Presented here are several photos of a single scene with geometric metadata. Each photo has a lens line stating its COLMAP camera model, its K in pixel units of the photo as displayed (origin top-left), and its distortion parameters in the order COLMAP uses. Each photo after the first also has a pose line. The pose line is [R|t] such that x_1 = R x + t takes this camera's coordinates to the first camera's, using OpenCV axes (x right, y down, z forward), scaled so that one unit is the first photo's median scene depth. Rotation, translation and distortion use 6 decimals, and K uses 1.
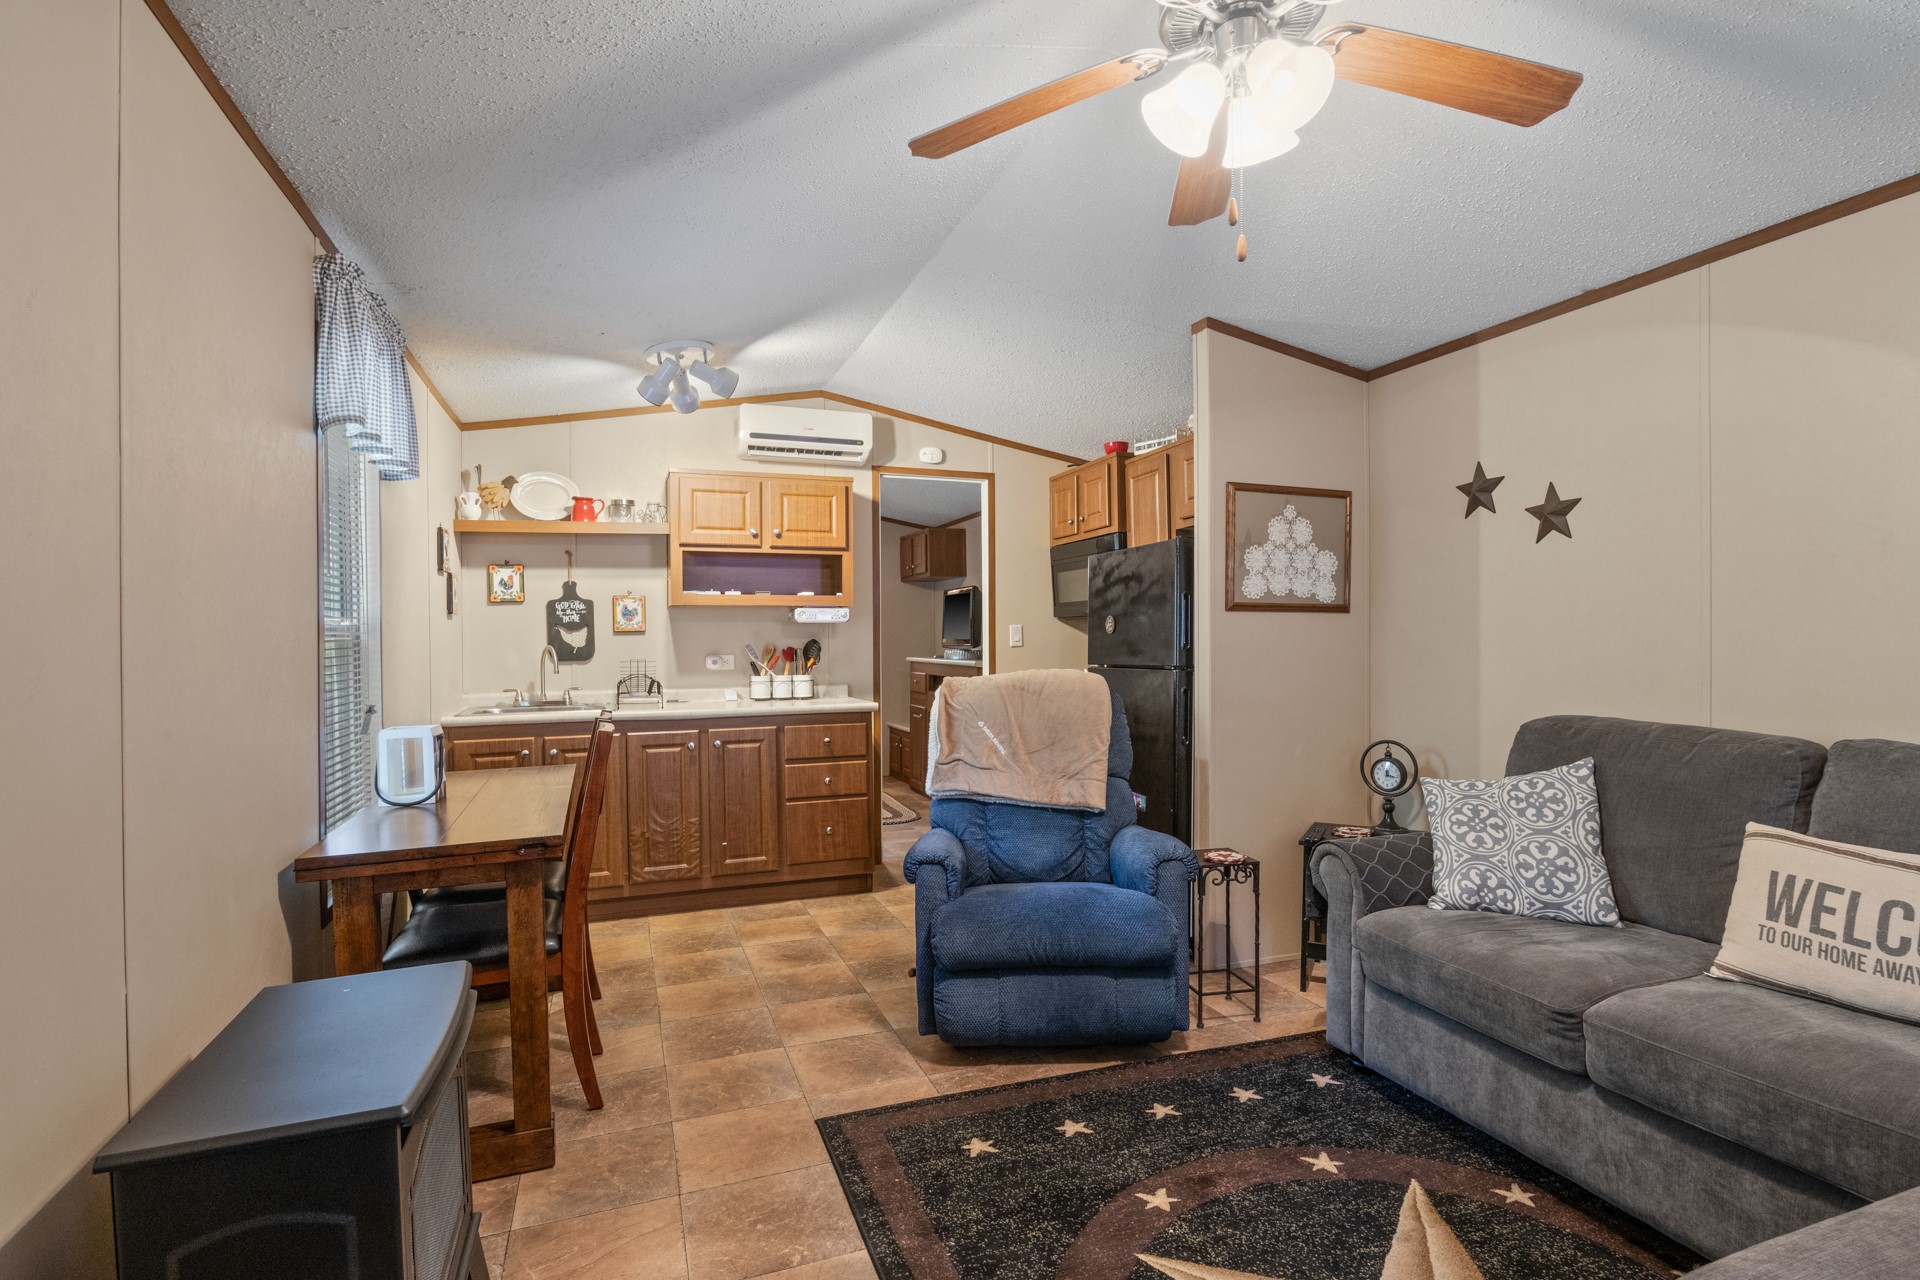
lens RADIAL K [[965.7, 0, 963.5], [0, 965.7, 655.8], [0, 0, 1]] dist [-0.005955, -0.000671]
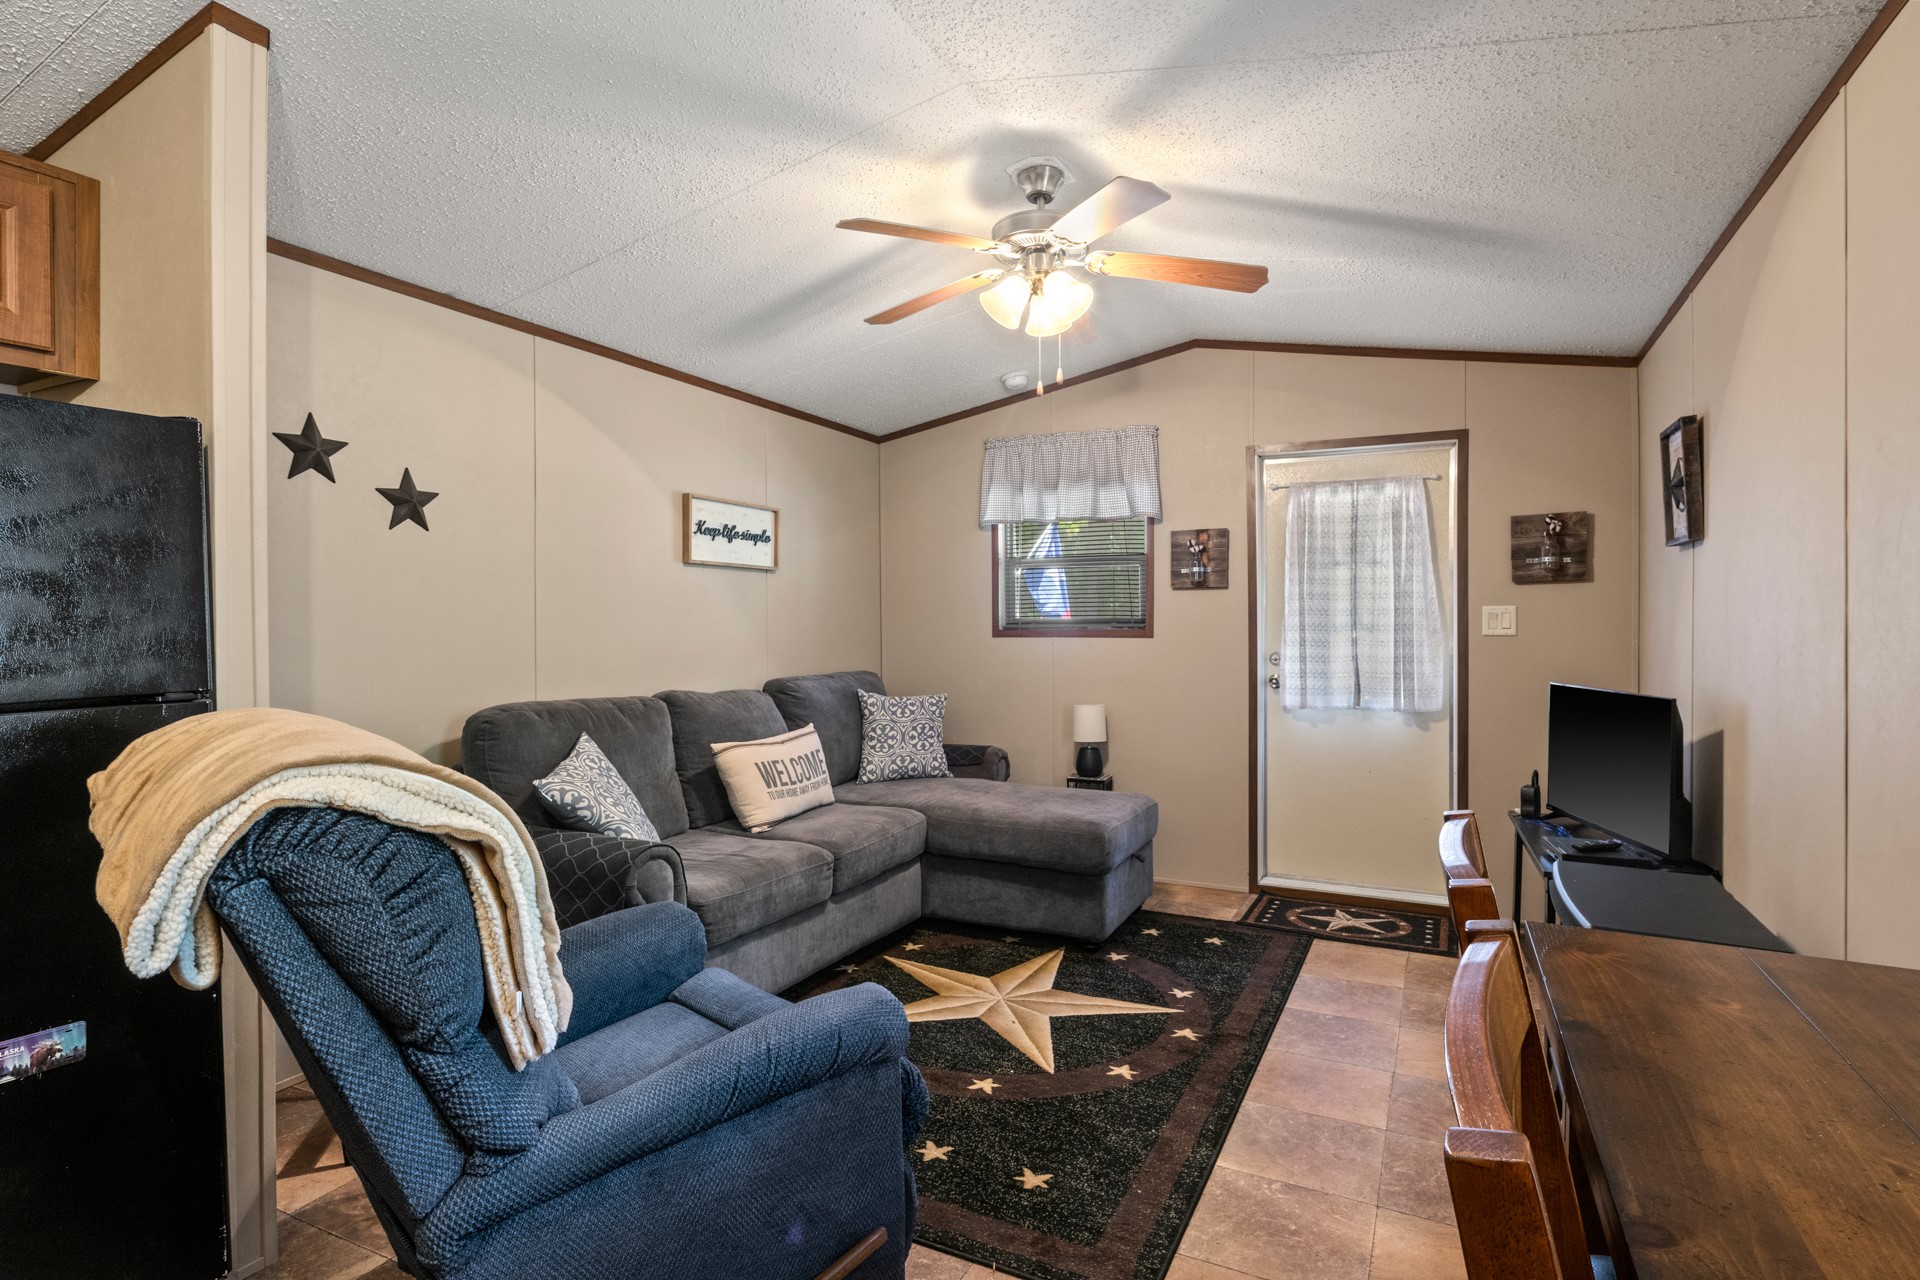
lens RADIAL K [[965.7, 0, 955.5], [0, 965.7, 648.2], [0, 0, 1]] dist [-0.005955, -0.000671]
pose [[-0.681343, -0.013285, 0.731844, -0.631773], [0.017096, 0.999274, 0.034055, -0.035615], [-0.731765, 0.035715, -0.680621, 1.742422]]
